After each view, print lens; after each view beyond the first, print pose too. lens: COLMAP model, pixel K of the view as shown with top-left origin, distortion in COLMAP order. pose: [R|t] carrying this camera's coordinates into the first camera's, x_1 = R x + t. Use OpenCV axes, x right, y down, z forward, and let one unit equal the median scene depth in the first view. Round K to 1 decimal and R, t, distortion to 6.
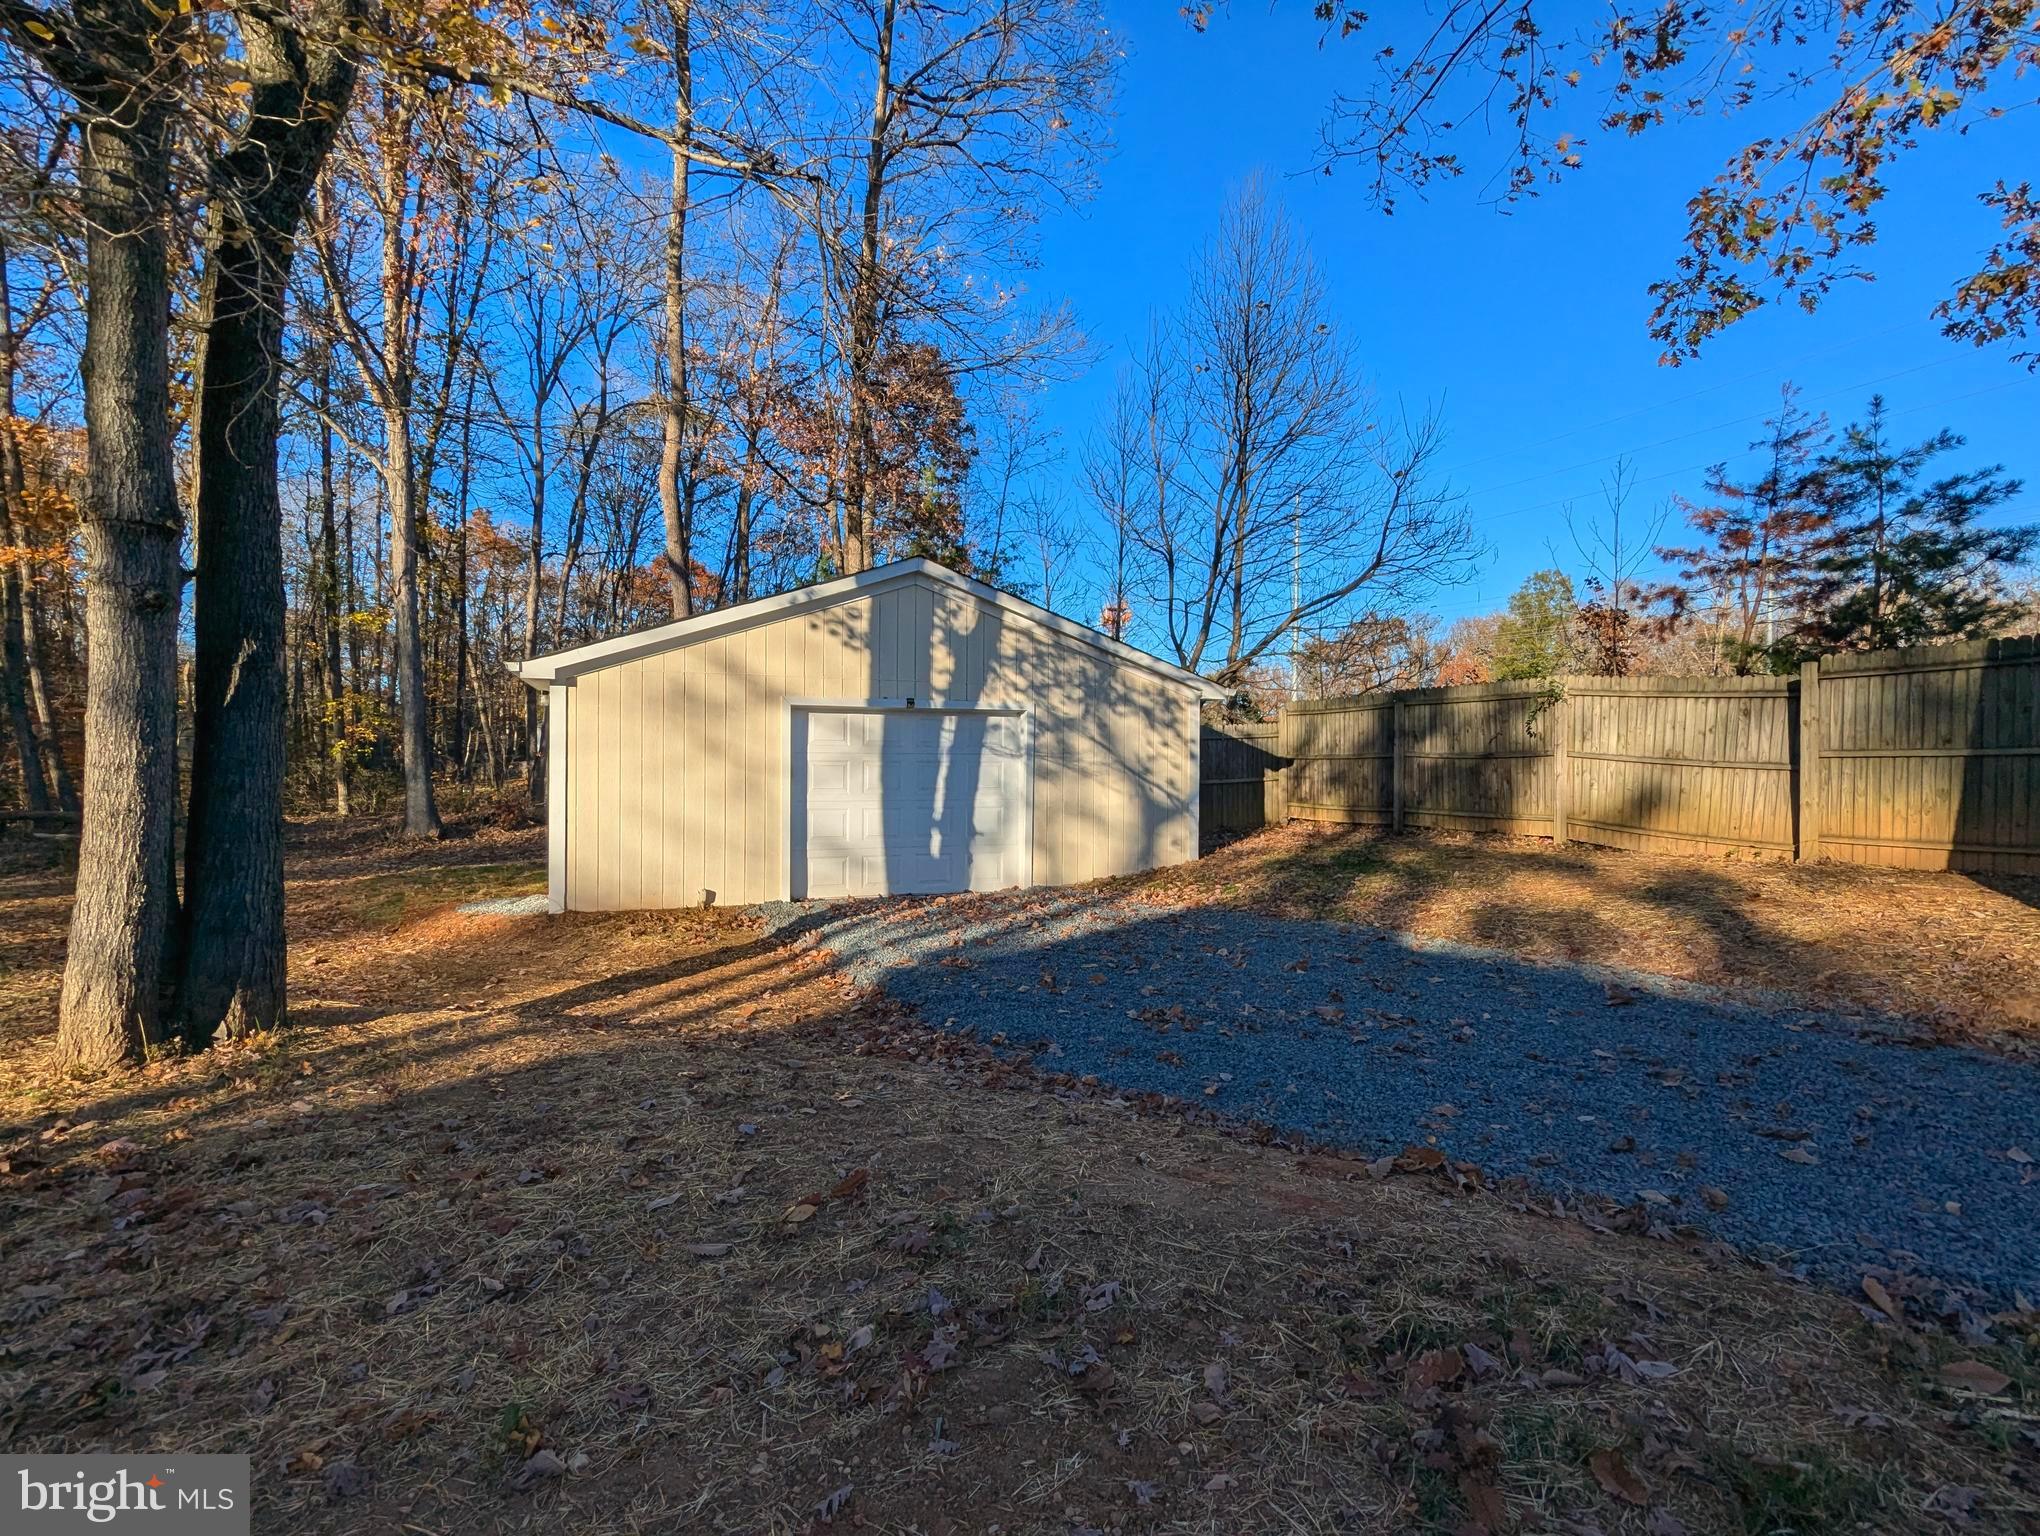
lens RADIAL K [[962.6, 0, 1016.2], [0, 962.6, 772.7], [0, 0, 1]] dist [-0.000422, 0.001362]
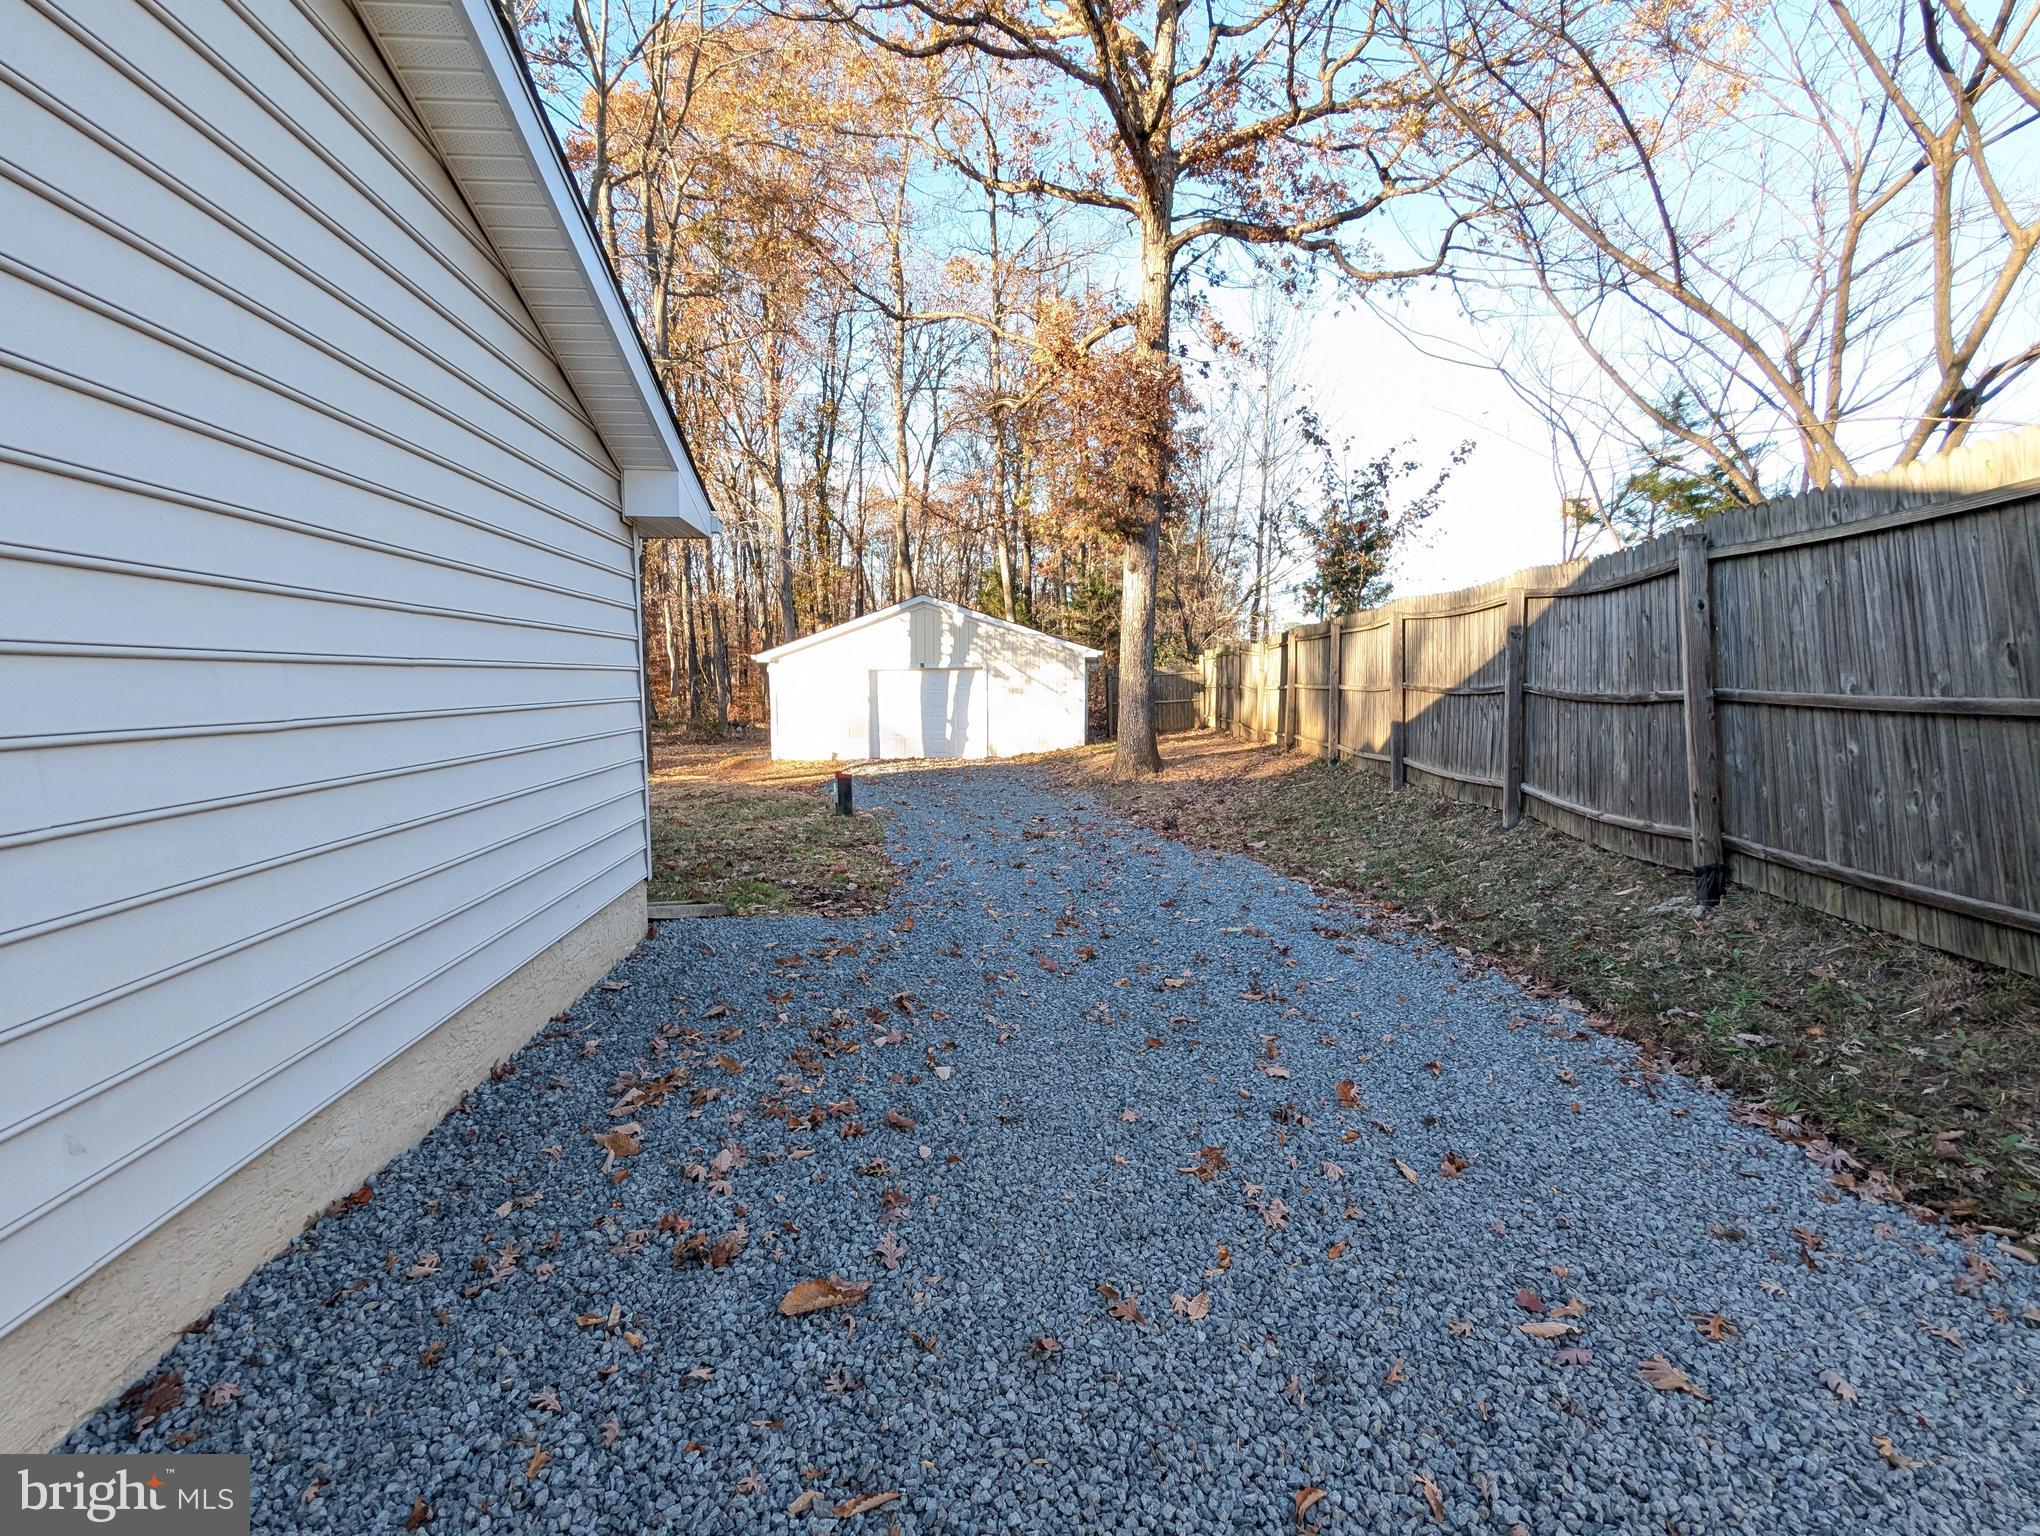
lens RADIAL K [[962.6, 0, 1016.2], [0, 962.6, 772.7], [0, 0, 1]] dist [-0.000422, 0.001362]
pose [[0.900073, 0.031153, -0.434624, 1.065349], [0.005722, 0.996510, 0.083279, -0.016750], [0.435701, -0.077444, 0.896753, -0.853113]]
